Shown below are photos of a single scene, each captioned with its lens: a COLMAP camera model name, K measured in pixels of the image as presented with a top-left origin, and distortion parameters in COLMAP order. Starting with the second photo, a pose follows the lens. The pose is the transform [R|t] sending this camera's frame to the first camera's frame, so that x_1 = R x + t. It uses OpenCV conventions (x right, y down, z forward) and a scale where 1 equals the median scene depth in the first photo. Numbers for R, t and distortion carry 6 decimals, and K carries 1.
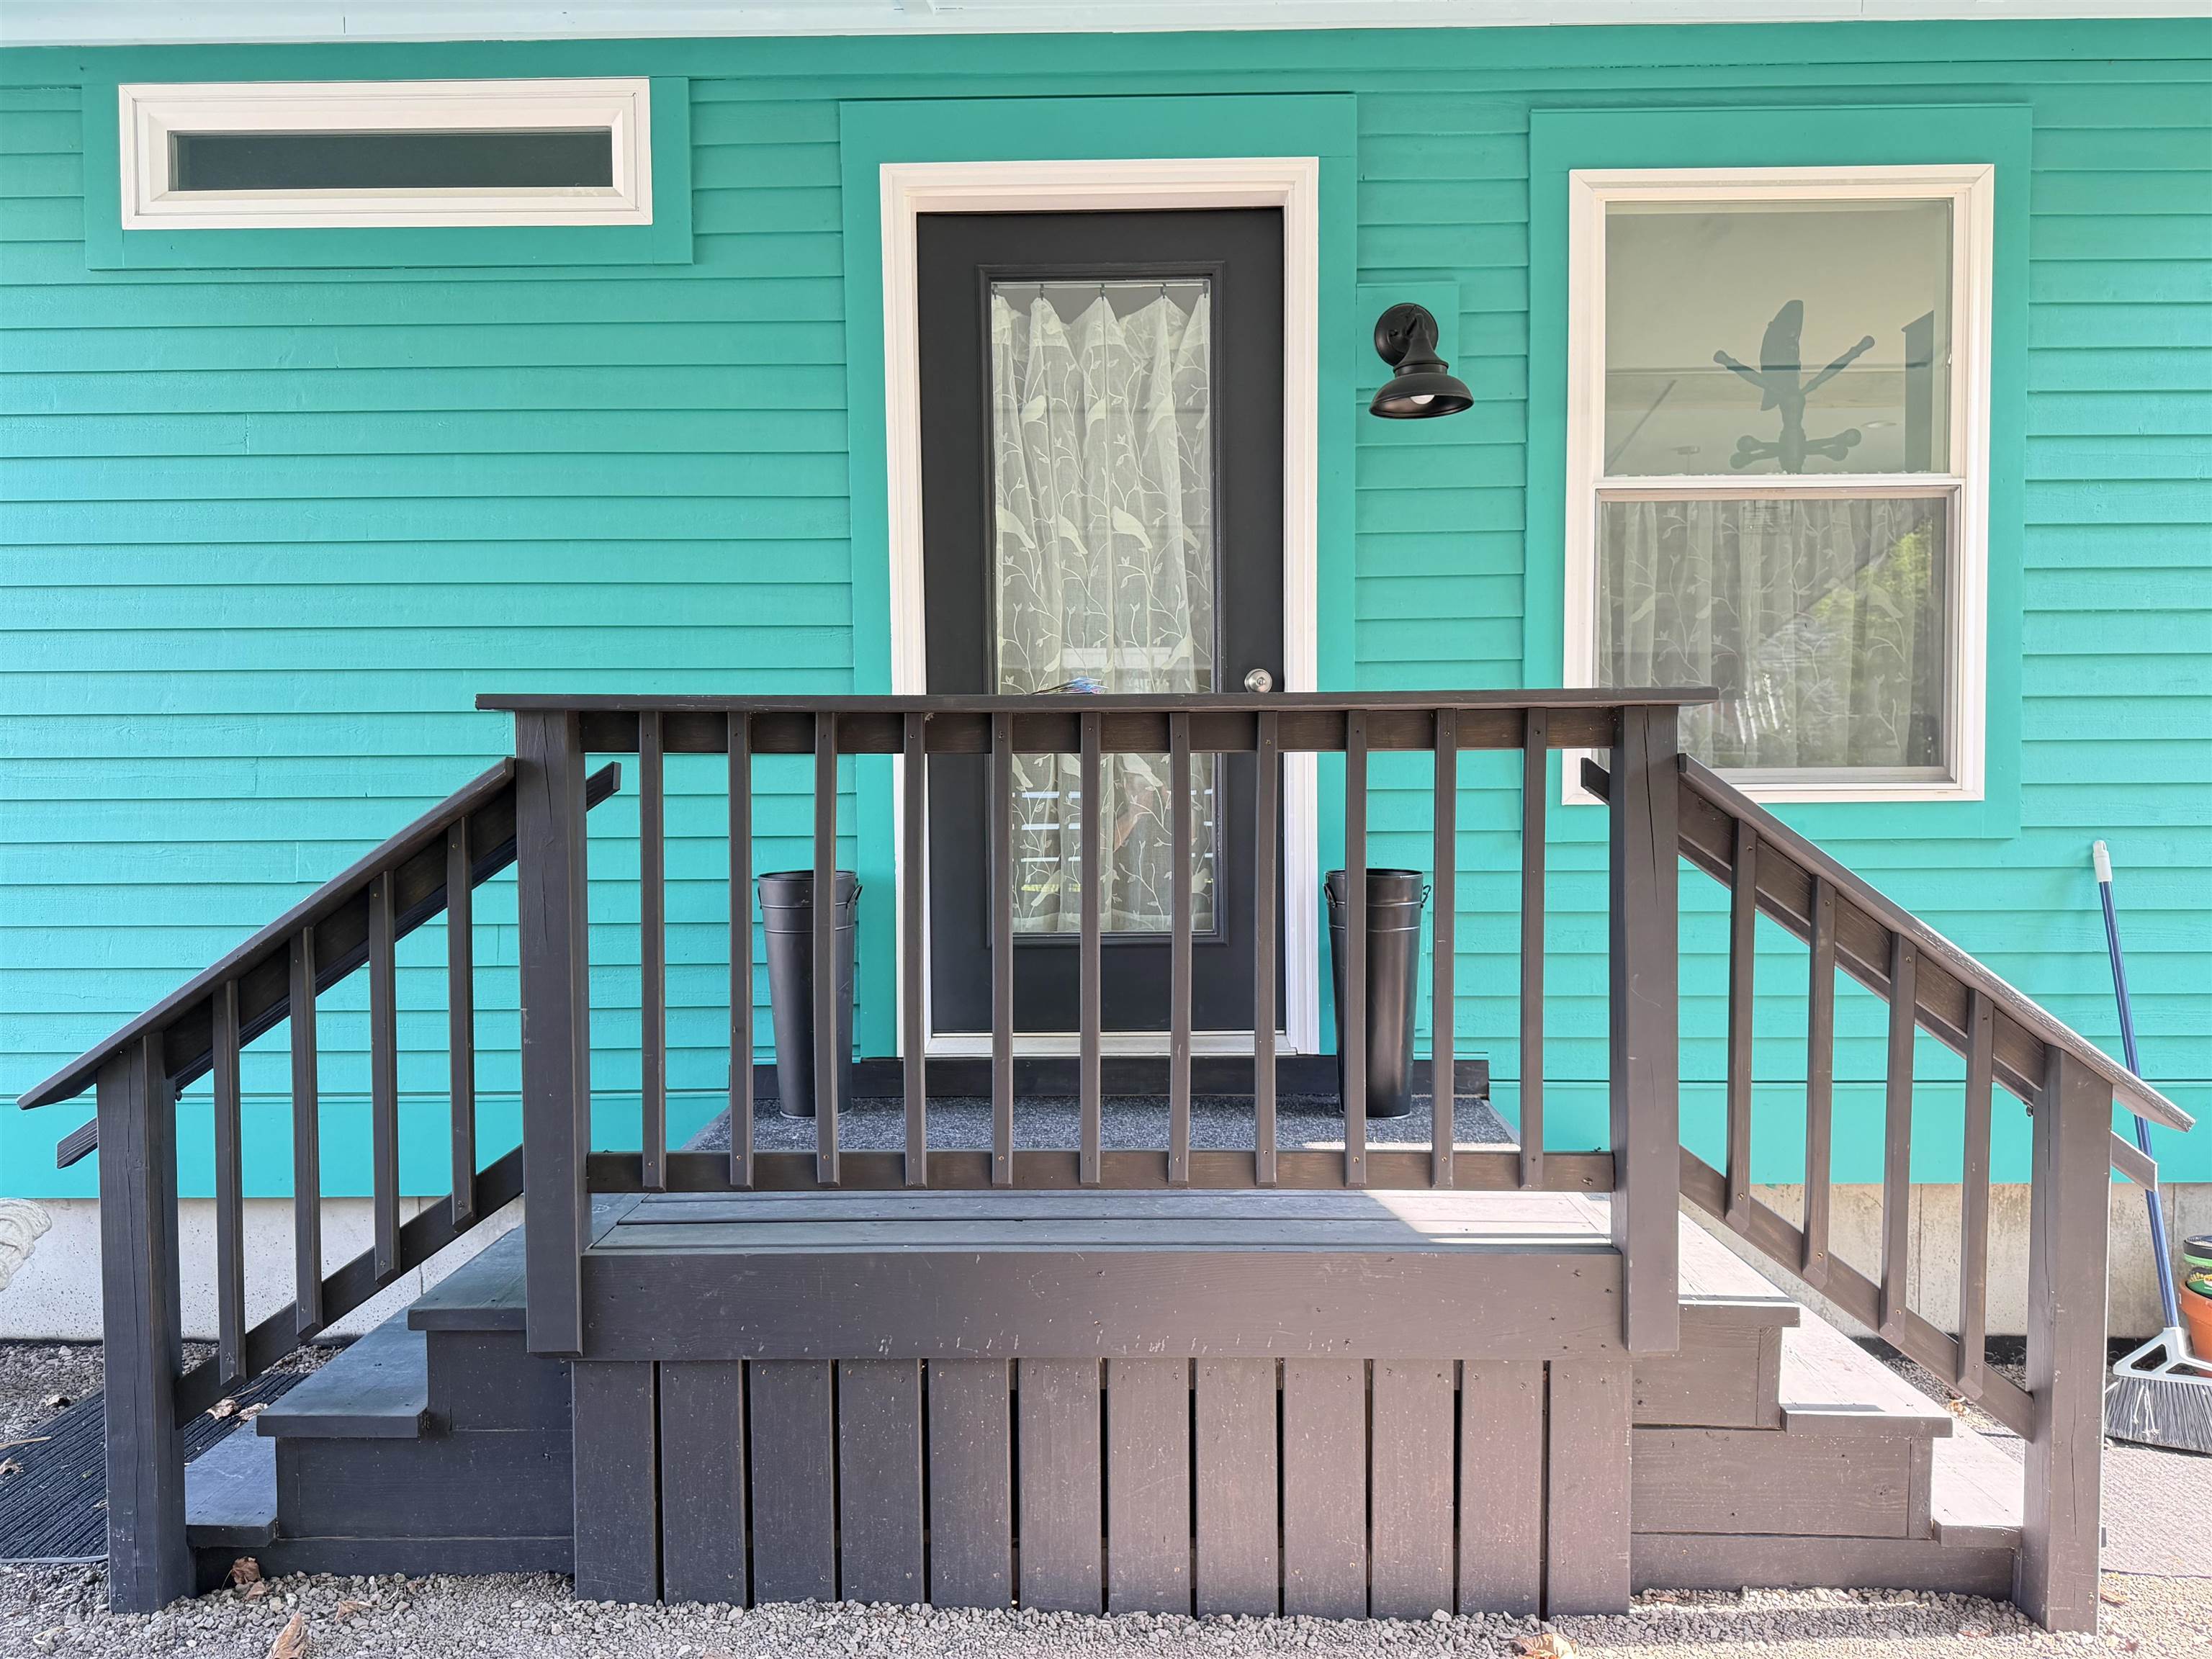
lens RADIAL K [[1651.8, 0, 1106.0], [0, 1651.8, 829.5], [0, 0, 1]] dist [0.036238, -0.002255]
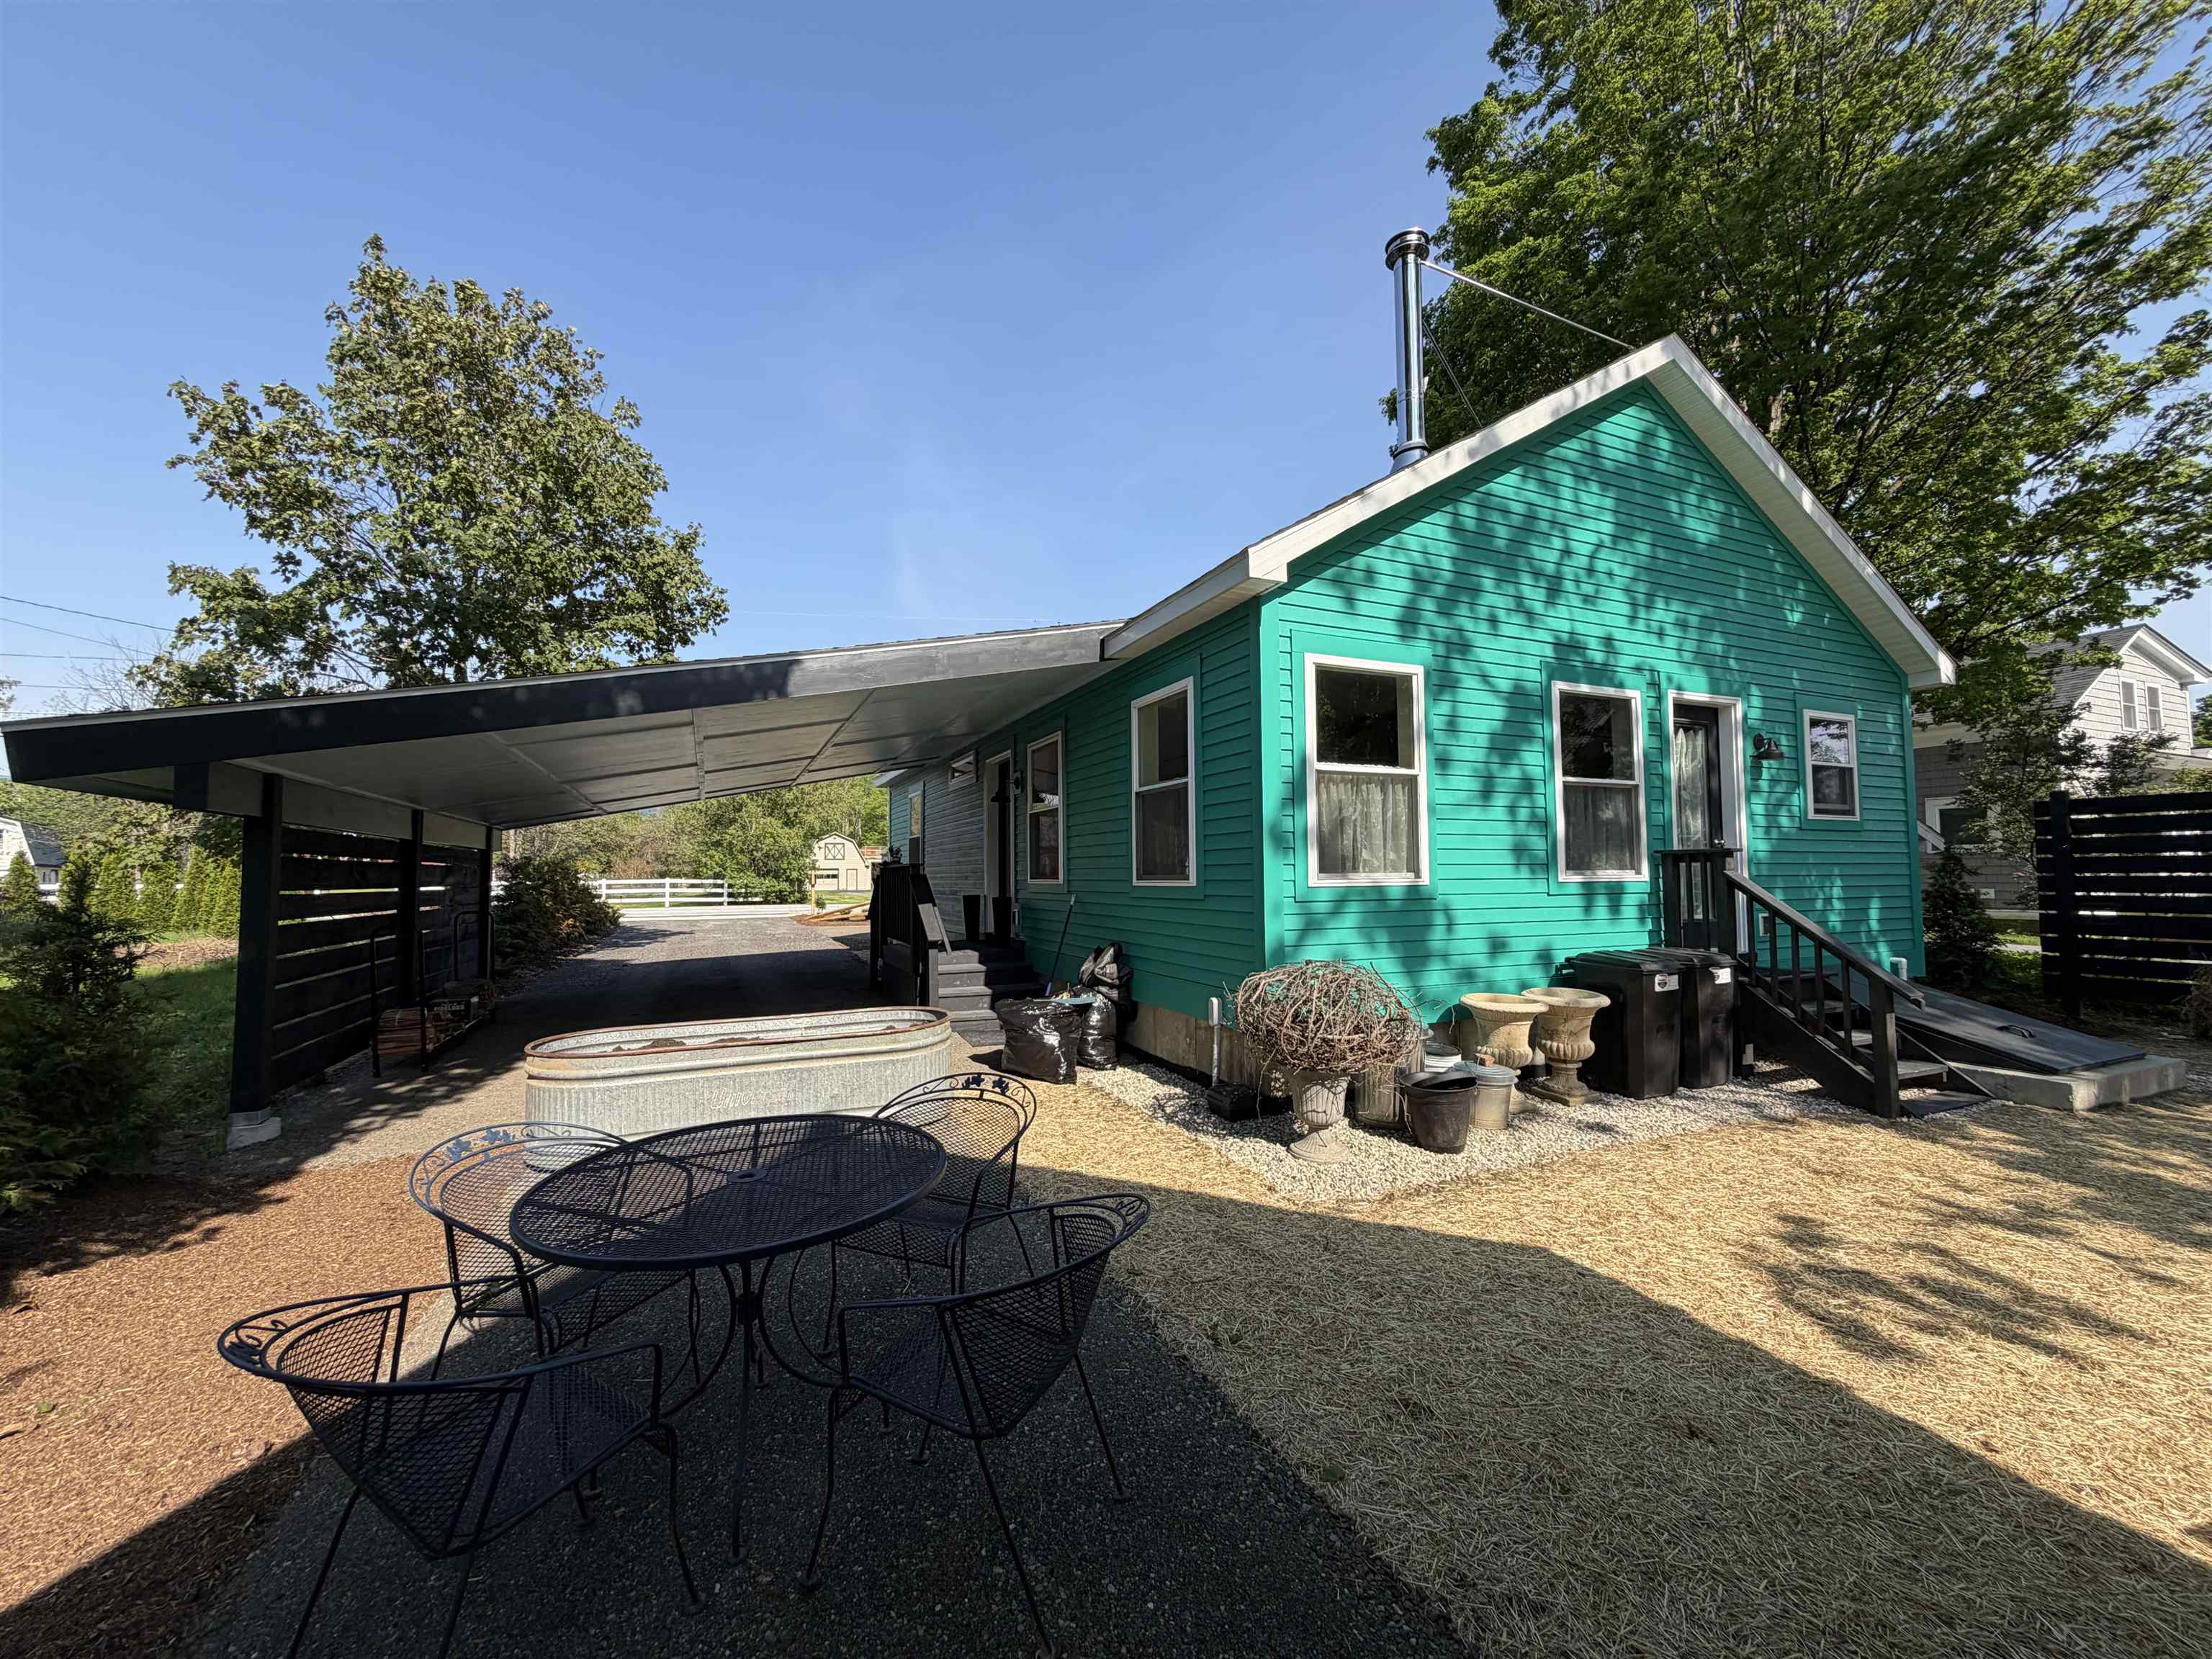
lens RADIAL K [[889.3, 0, 1106.0], [0, 889.3, 829.5], [0, 0, 1]] dist [0.005538, -0.000101]
pose [[0.414326, -0.043576, -0.909085, 1.949903], [-0.035823, 0.997298, -0.064131, -0.010917], [0.909423, 0.059137, 0.411645, 0.215411]]
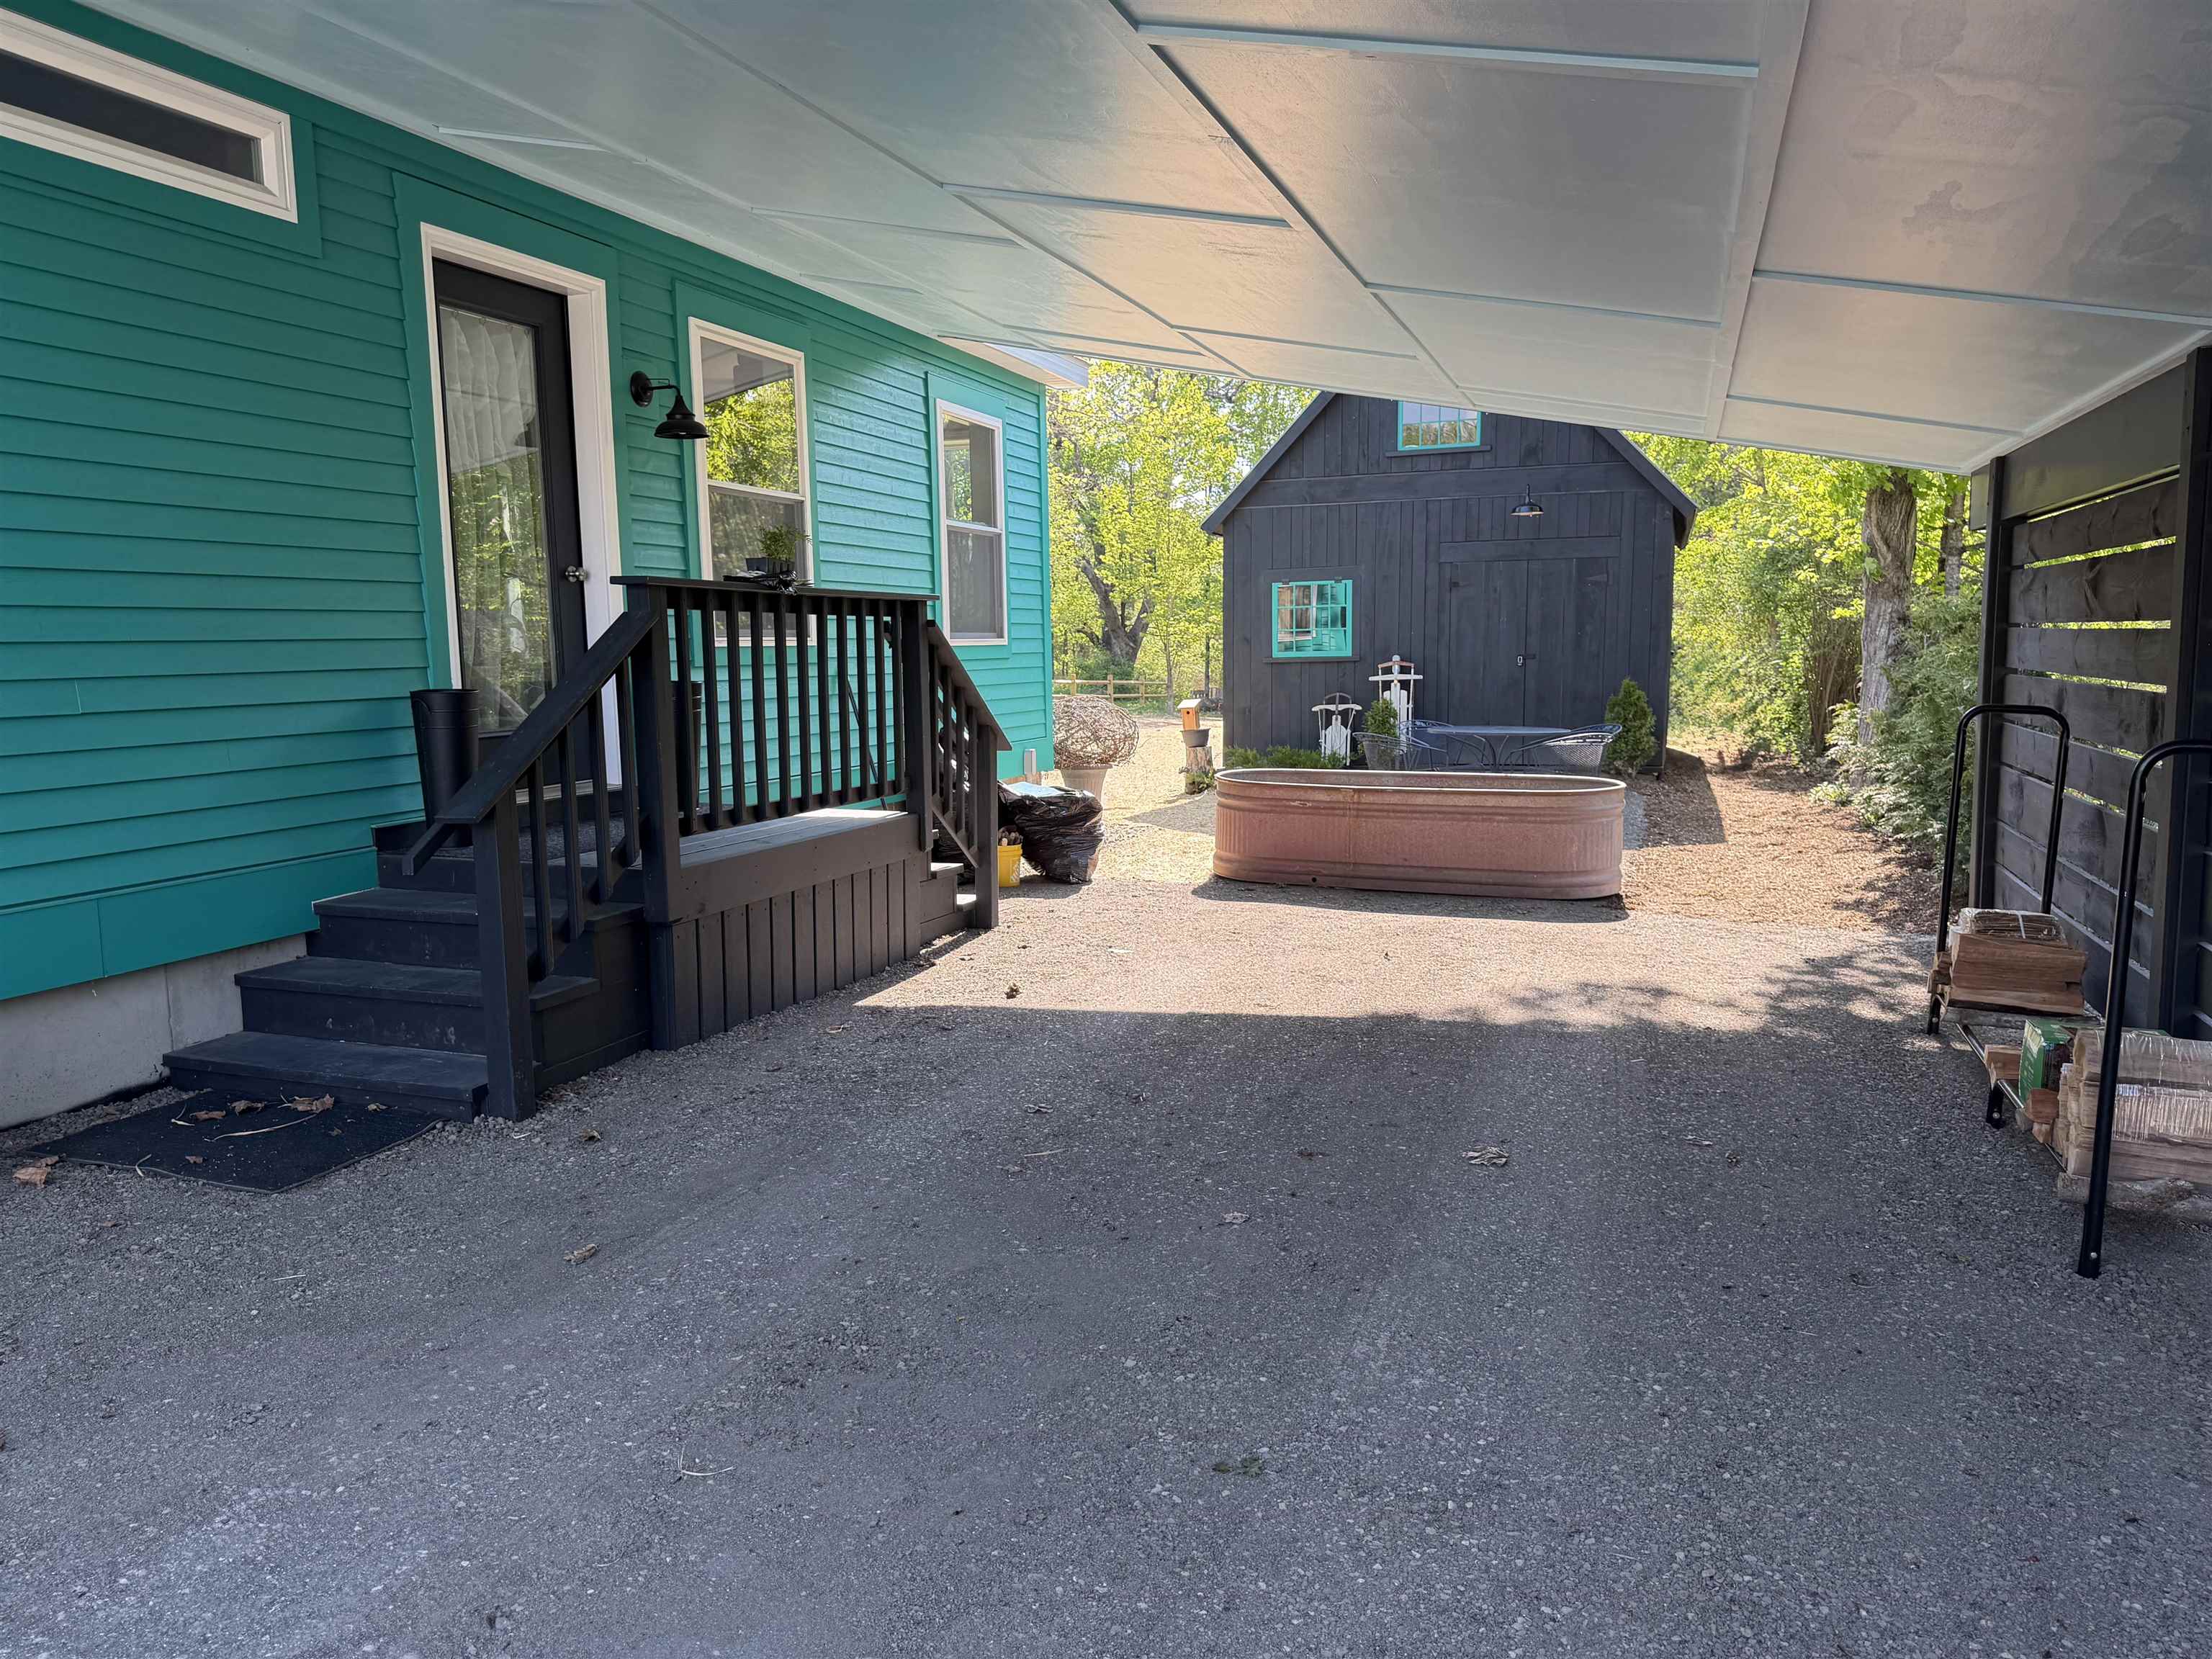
lens RADIAL K [[1557.4, 0, 1106.0], [0, 1557.4, 829.5], [0, 0, 1]] dist [0.000453, 0.001445]
pose [[0.341732, -0.111031, 0.933216, -1.297216], [0.054532, 0.993666, 0.098255, 0.044811], [-0.938214, 0.017313, 0.345622, -0.065237]]
